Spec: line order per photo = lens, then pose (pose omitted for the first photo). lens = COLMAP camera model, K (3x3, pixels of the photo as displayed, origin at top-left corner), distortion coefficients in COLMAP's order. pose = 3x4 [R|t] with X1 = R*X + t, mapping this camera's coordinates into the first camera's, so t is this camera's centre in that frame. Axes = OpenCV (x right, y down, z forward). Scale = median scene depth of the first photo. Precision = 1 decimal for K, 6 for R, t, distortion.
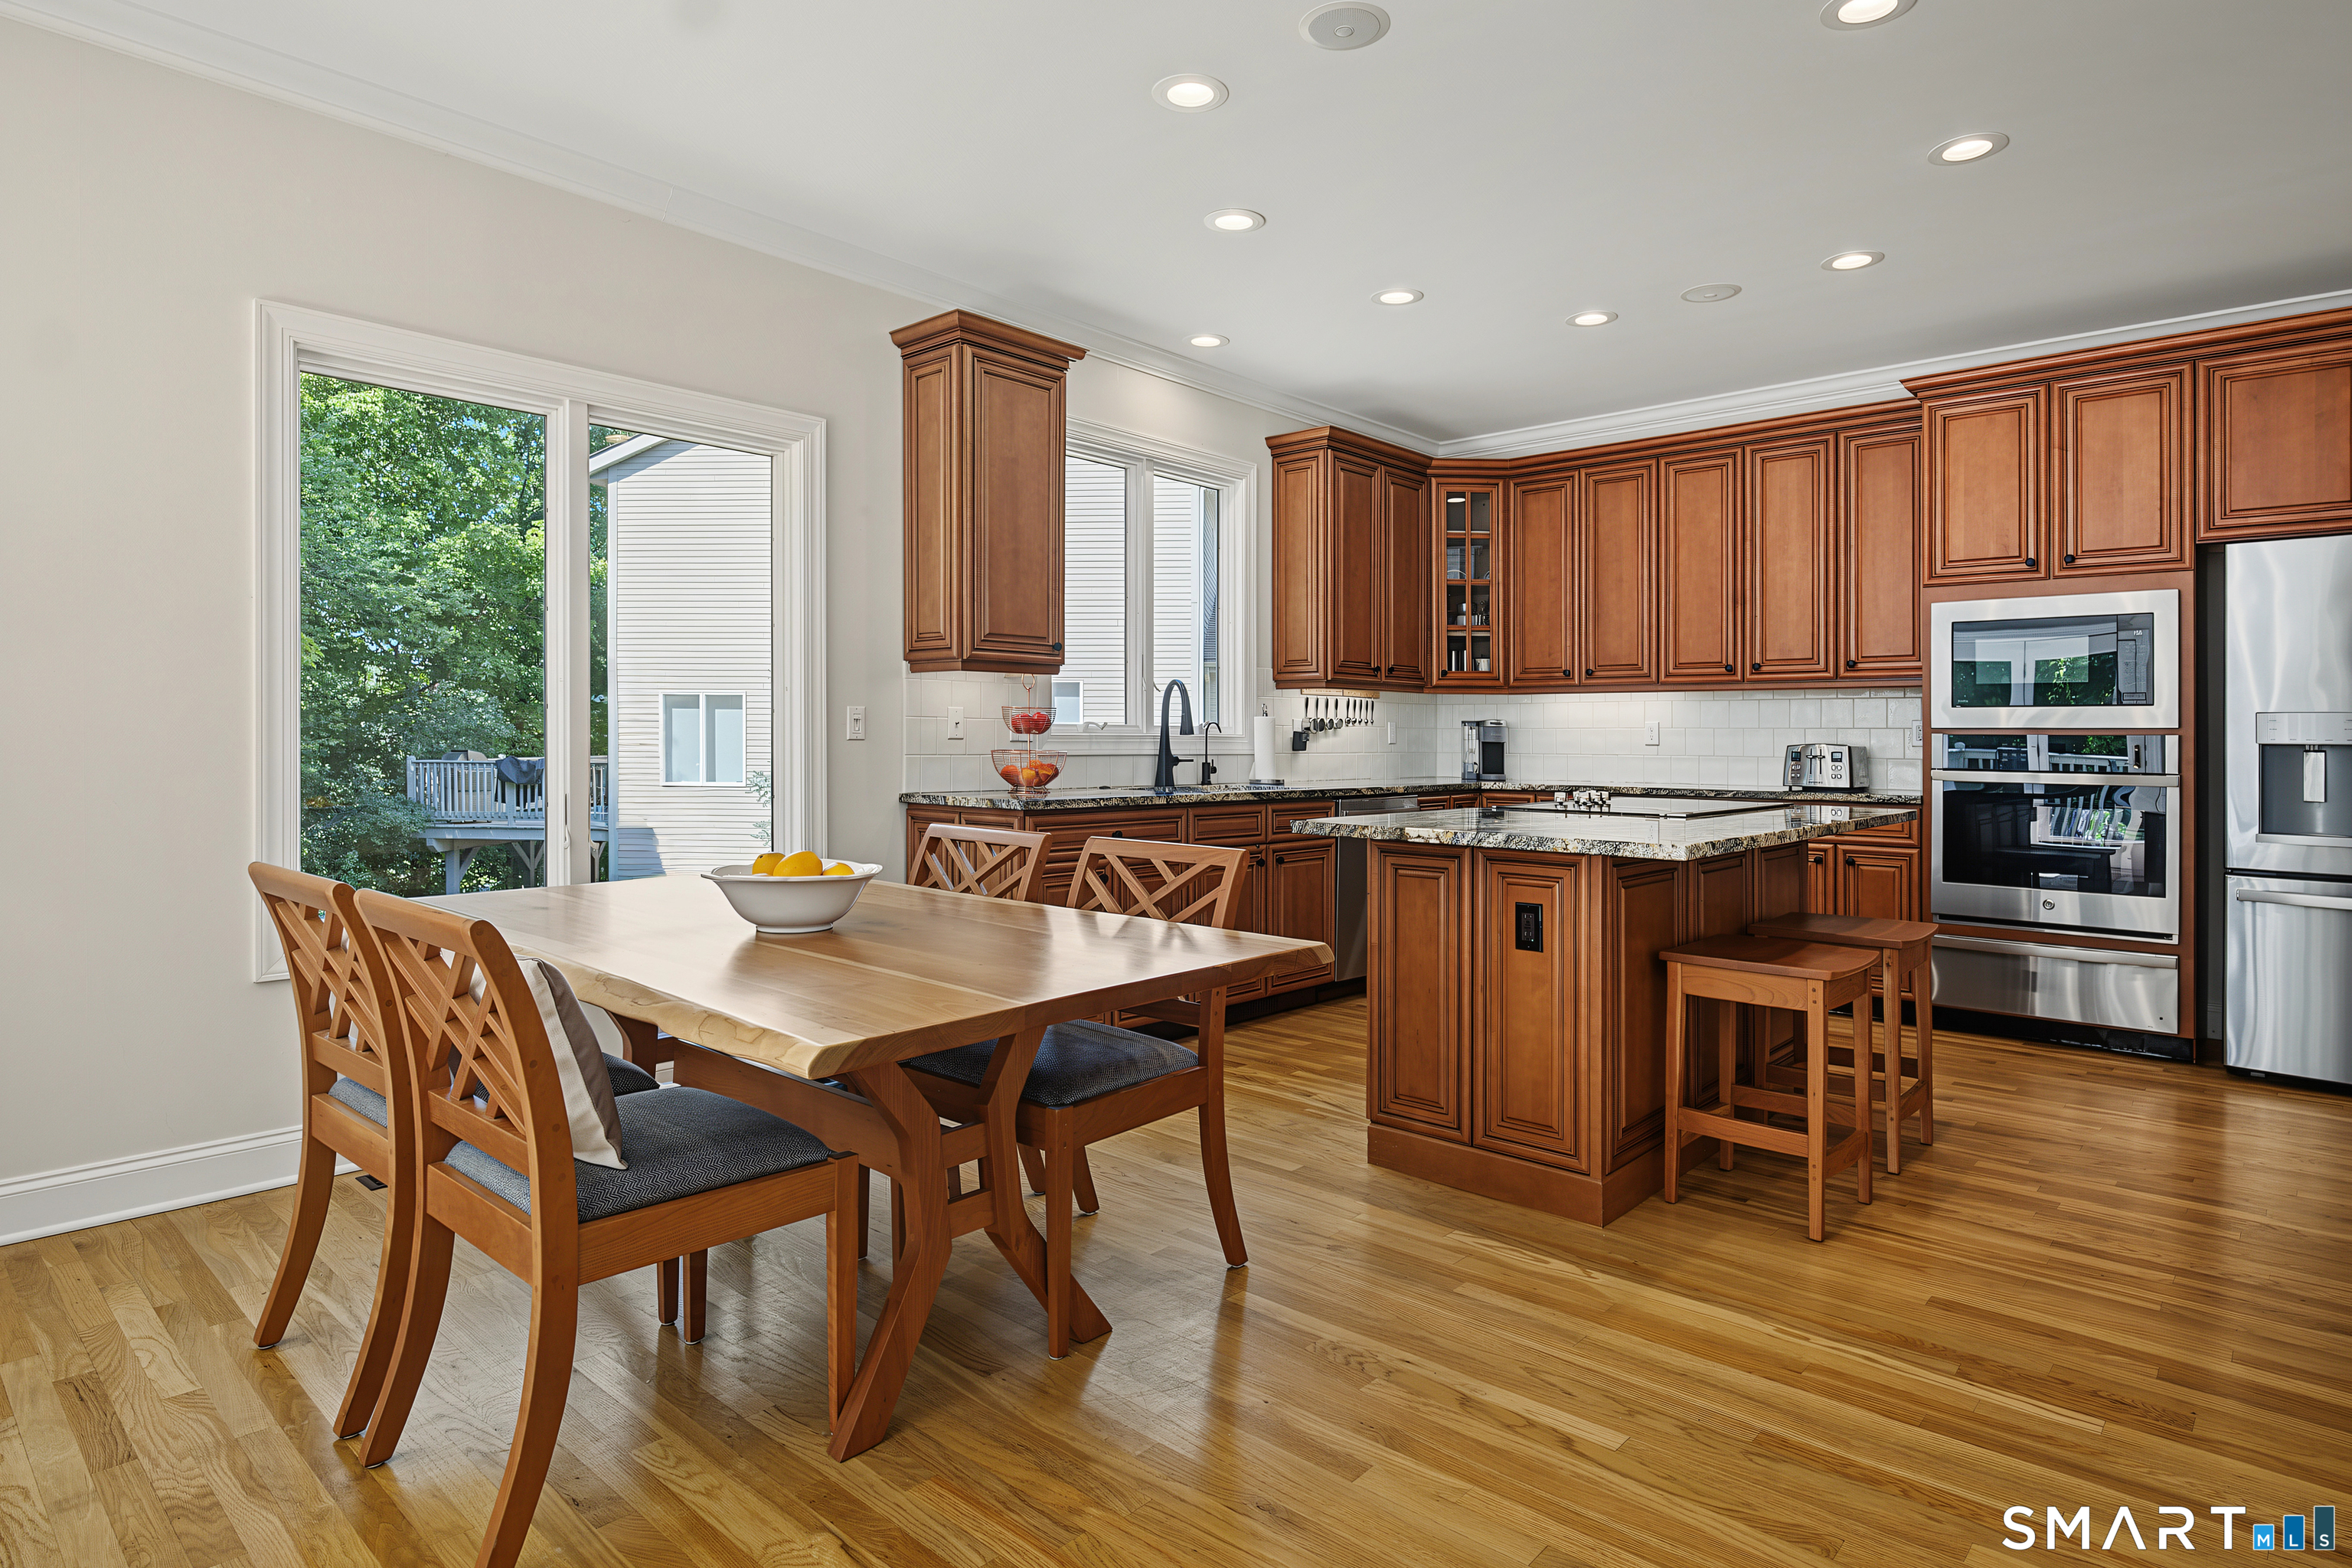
lens RADIAL K [[1276.0, 0, 1167.1], [0, 1276.0, 724.8], [0, 0, 1]] dist [0.000076, -0.009074]
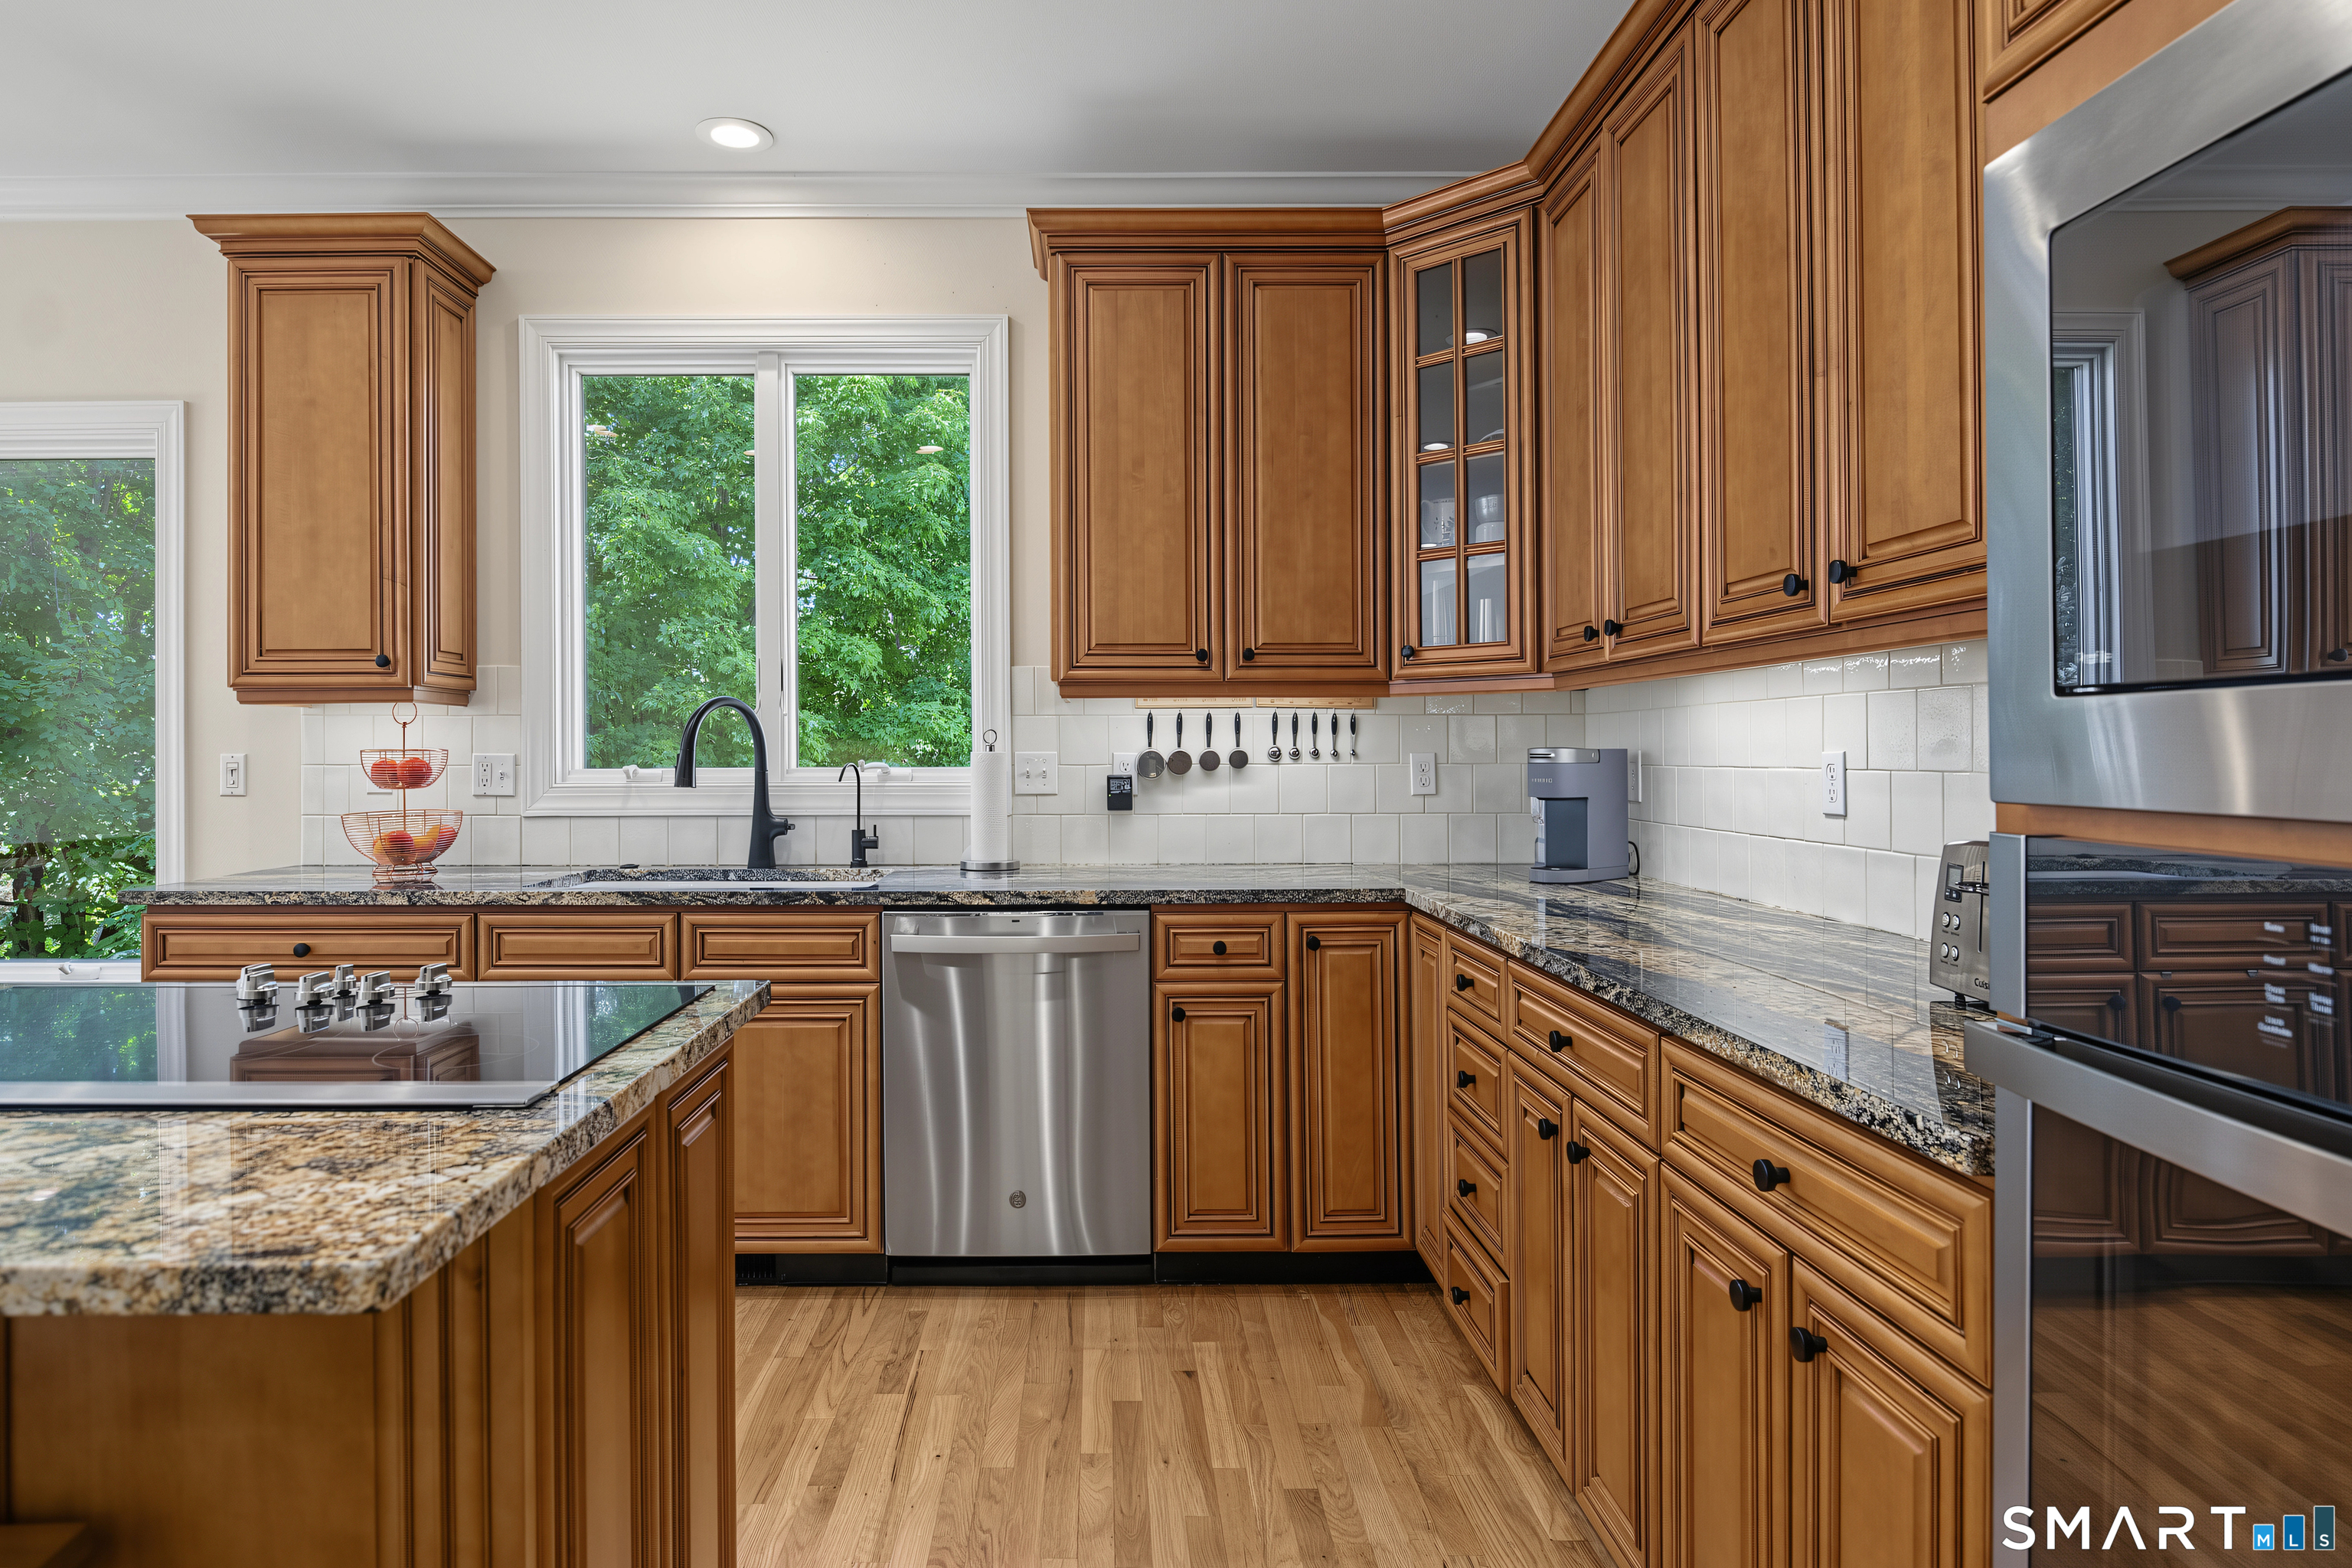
lens RADIAL K [[1276.0, 0, 1170.1], [0, 1276.0, 759.4], [0, 0, 1]] dist [0.000076, -0.009074]
pose [[0.682836, -0.004744, -0.730556, 0.677163], [0.015220, 0.999854, 0.007734, -0.007944], [0.730413, -0.016400, 0.682809, 0.814443]]
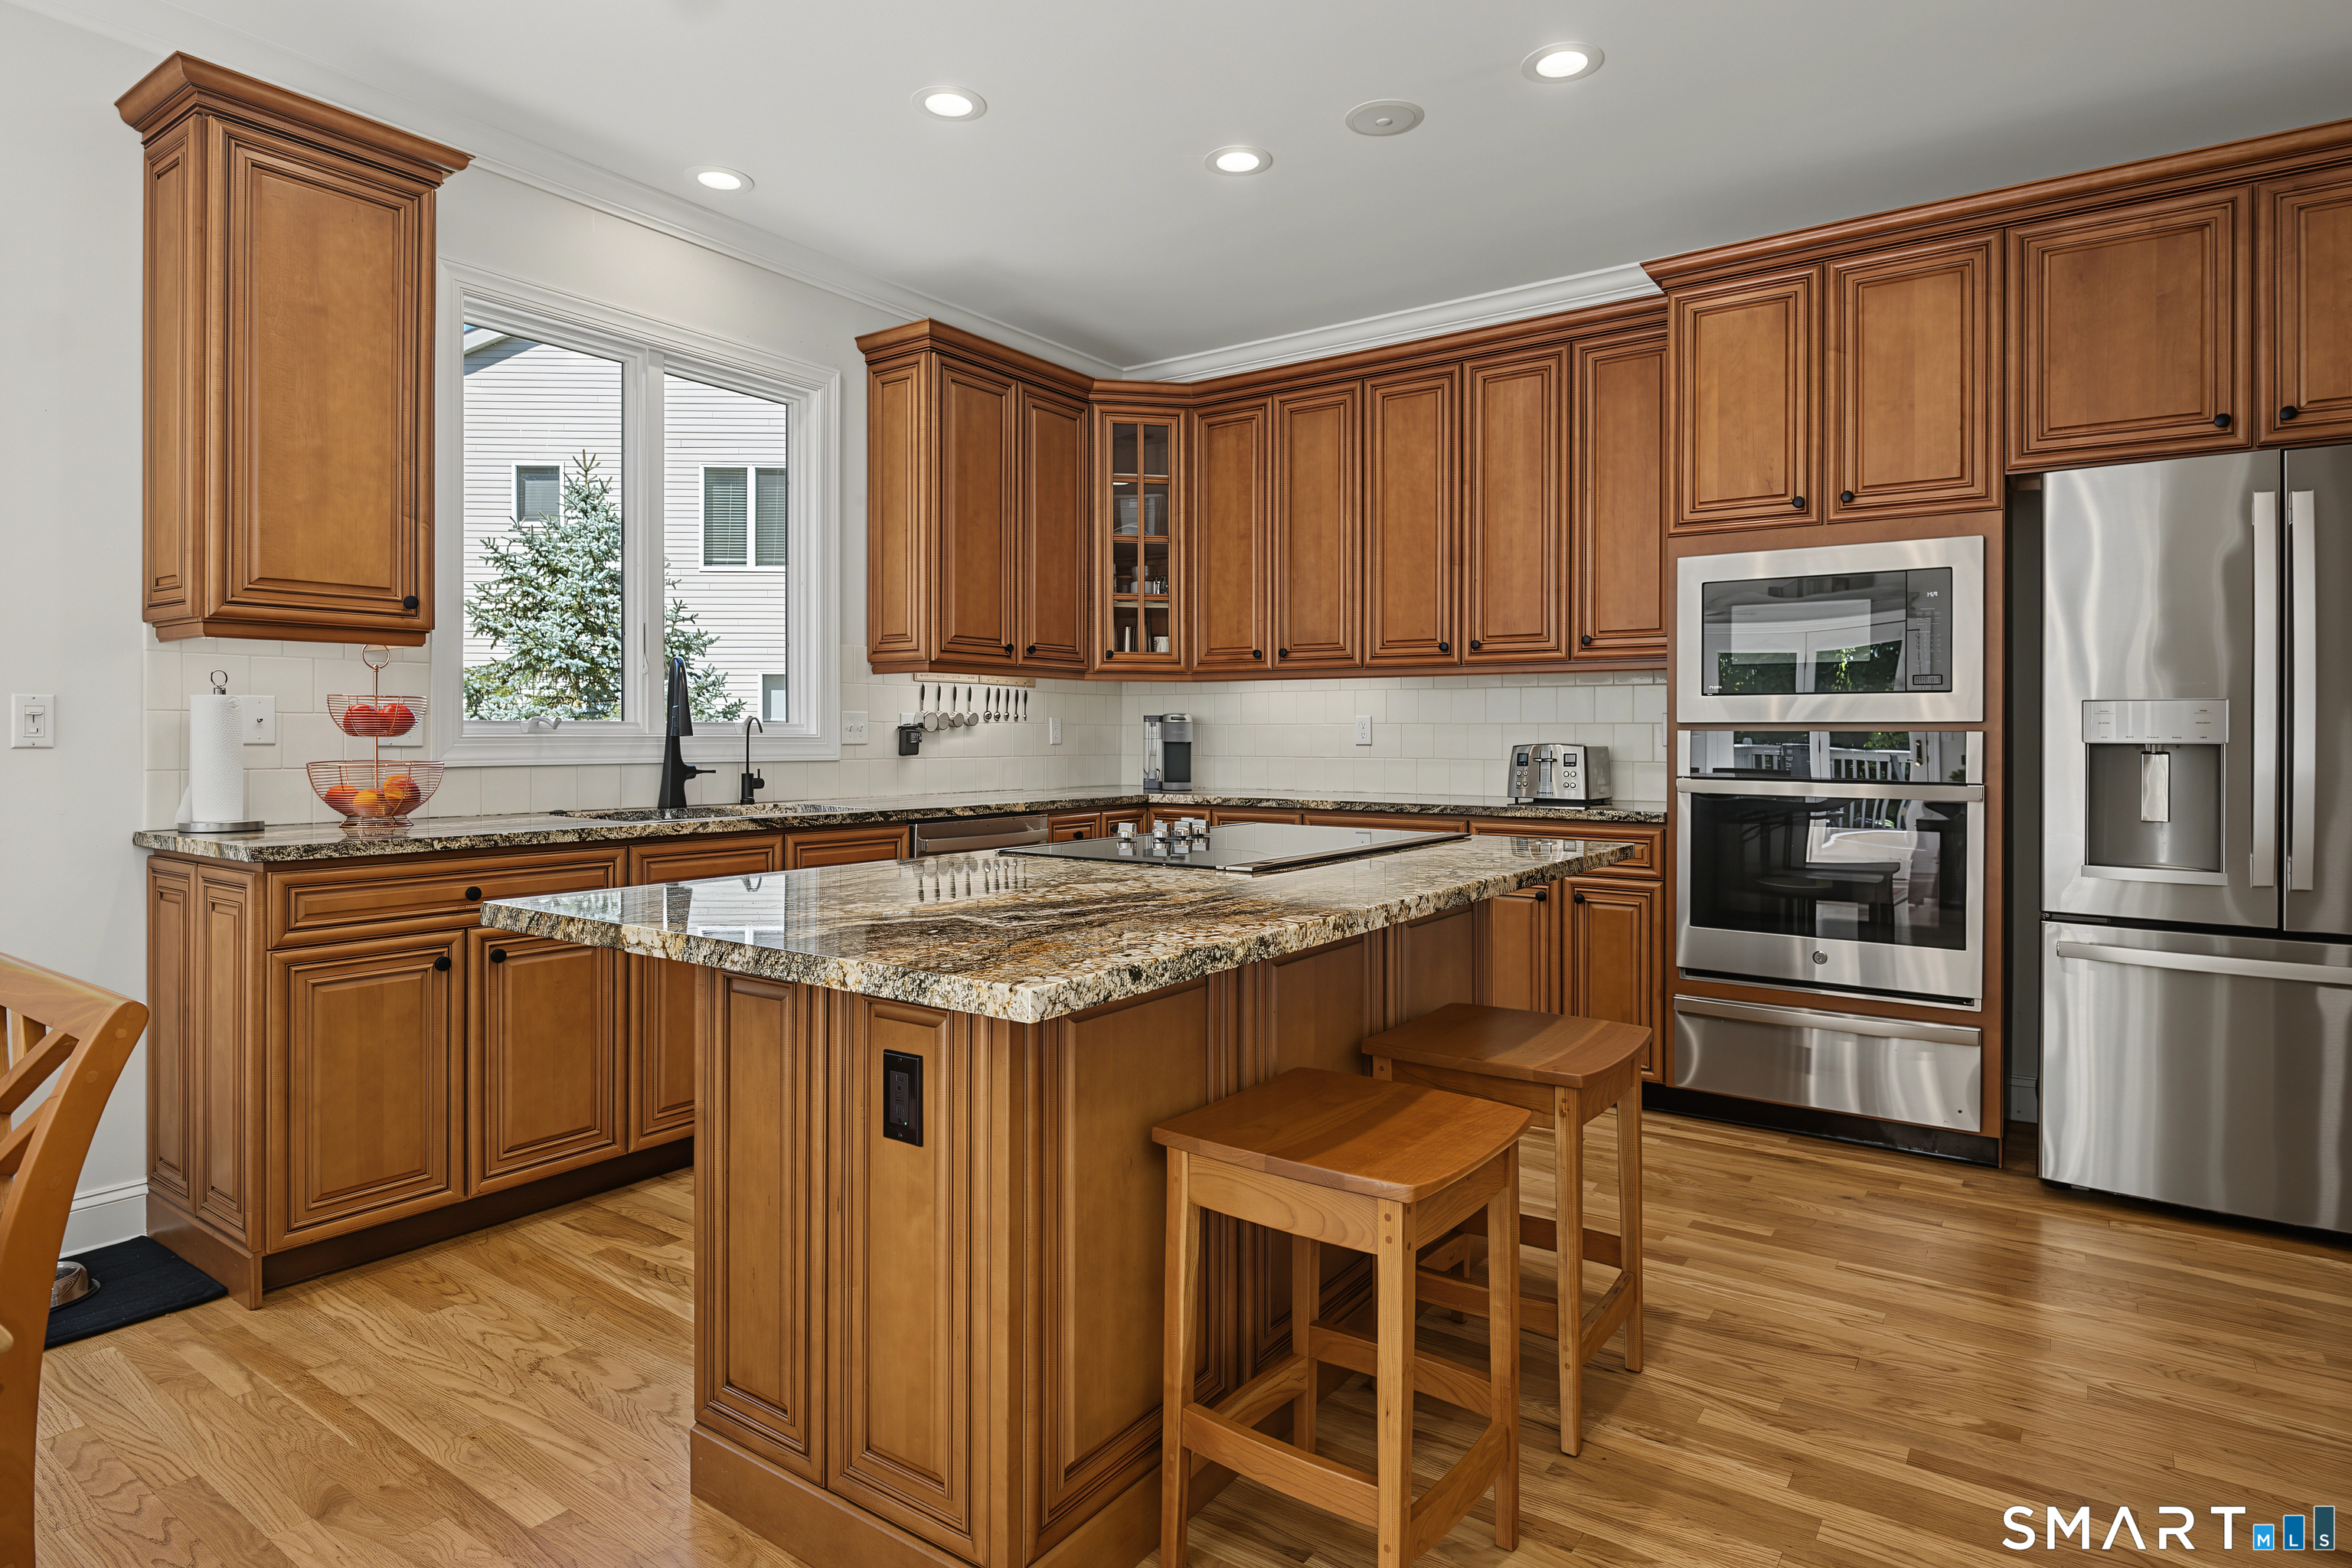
lens RADIAL K [[1276.0, 0, 1177.4], [0, 1276.0, 736.4], [0, 0, 1]] dist [0.000076, -0.009074]
pose [[0.991855, -0.004801, 0.127280, 0.212548], [0.003259, 0.999919, 0.012322, 0.000109], [-0.127329, -0.011807, 0.991790, 0.291775]]
